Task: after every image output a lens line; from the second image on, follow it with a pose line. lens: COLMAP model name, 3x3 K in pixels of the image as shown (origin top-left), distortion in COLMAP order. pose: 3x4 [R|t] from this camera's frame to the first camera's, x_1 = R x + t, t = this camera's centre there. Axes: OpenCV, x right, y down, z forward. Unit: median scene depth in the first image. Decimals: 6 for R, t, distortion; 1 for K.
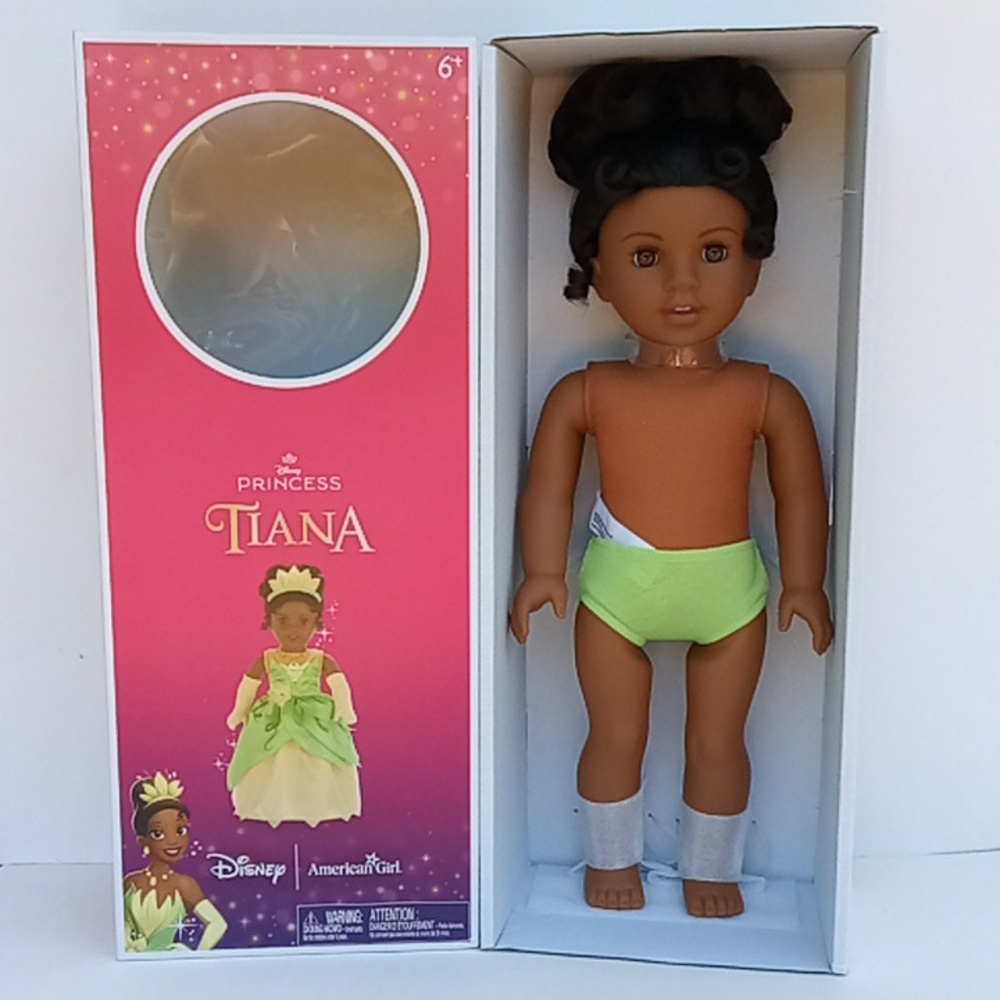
lens RADIAL K [[1623.6, 0, 488.9], [0, 1623.6, 506.8], [0, 0, 1]] dist [0.146965, 0.000000]
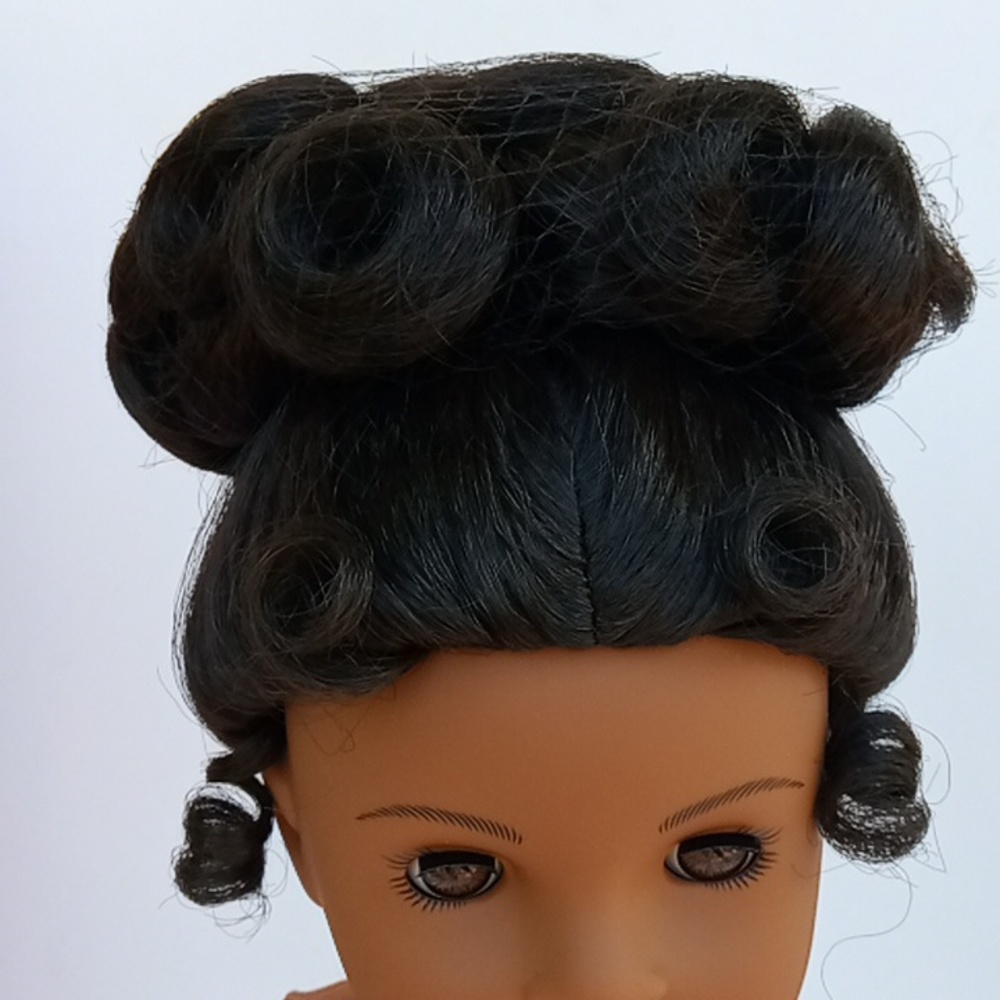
lens RADIAL K [[1665.1, 0, 500.7], [0, 1665.1, 510.6], [0, 0, 1]] dist [0.019032, 0.000000]
pose [[0.993141, -0.030267, 0.112935, 0.074457], [0.014452, 0.990284, 0.138306, -0.244727], [-0.116023, -0.135726, 0.983929, 0.739543]]
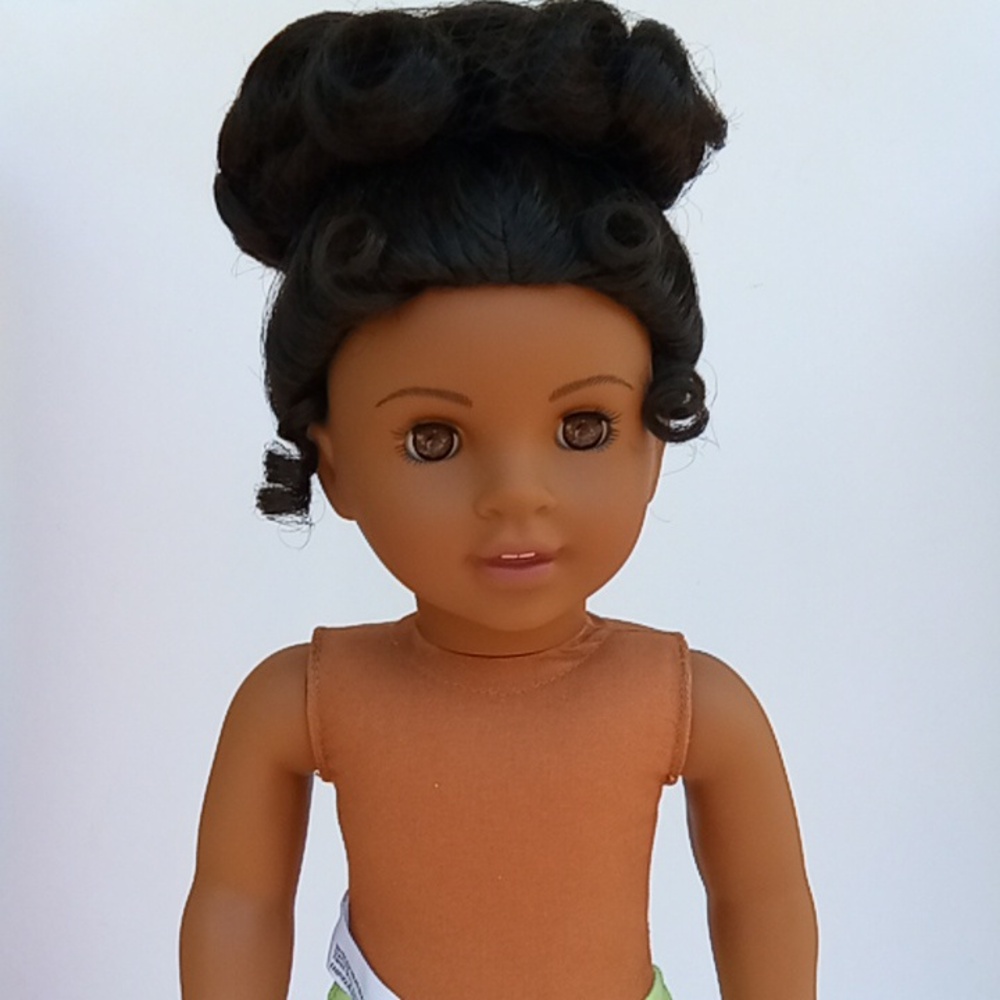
lens RADIAL K [[1665.1, 0, 486.6], [0, 1665.1, 527.0], [0, 0, 1]] dist [0.019032, 0.000000]
pose [[0.988900, -0.026772, 0.146154, 0.042804], [0.025863, 0.999633, 0.008118, -0.131312], [-0.146317, -0.004248, 0.989229, 0.541158]]
